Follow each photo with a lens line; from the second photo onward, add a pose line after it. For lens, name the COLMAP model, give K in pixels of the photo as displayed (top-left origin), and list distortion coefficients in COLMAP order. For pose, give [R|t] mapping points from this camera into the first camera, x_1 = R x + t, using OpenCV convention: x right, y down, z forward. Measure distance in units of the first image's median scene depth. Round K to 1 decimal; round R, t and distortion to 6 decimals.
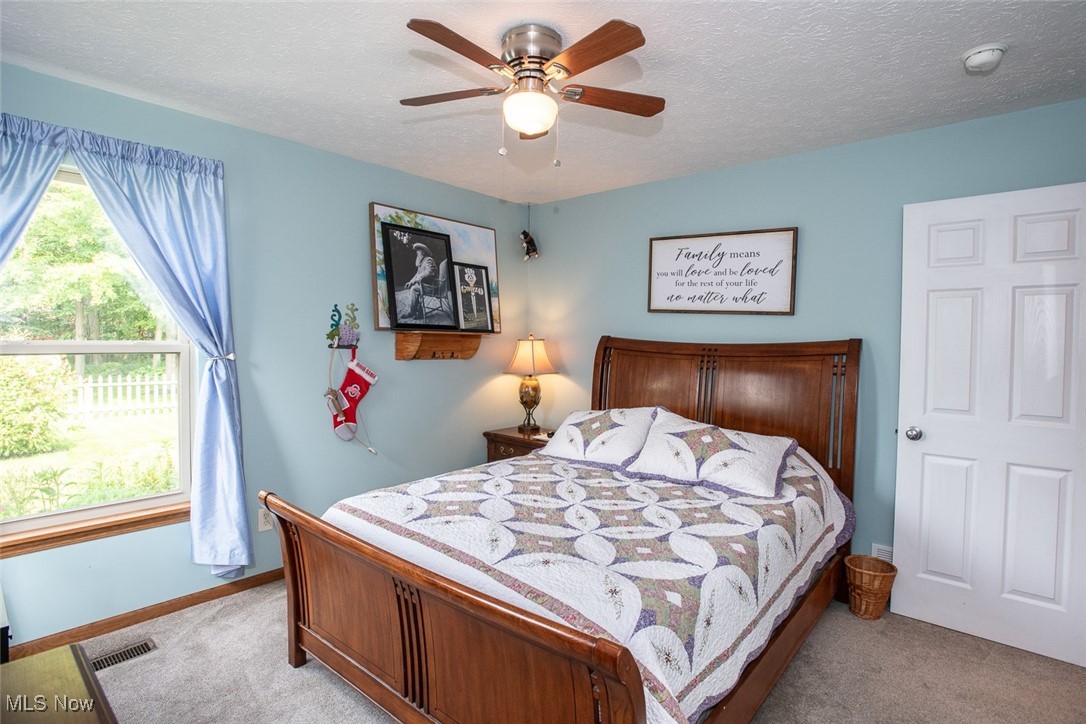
lens RADIAL K [[537.7, 0, 551.7], [0, 537.7, 362.9], [0, 0, 1]] dist [-0.040709, 0.004493]
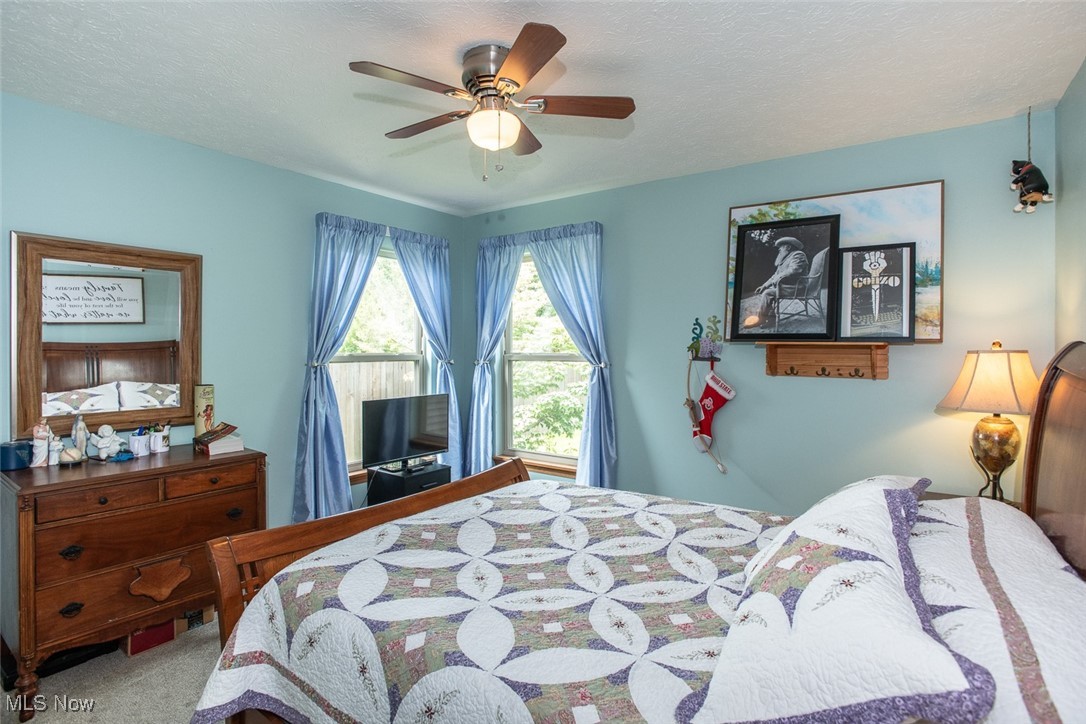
lens RADIAL K [[537.7, 0, 553.6], [0, 537.7, 358.6], [0, 0, 1]] dist [-0.040709, 0.004493]
pose [[0.104865, 0.005853, -0.994469, 0.575637], [-0.047781, 0.998857, 0.000841, -0.017956], [0.993338, 0.047428, 0.105025, 0.592528]]
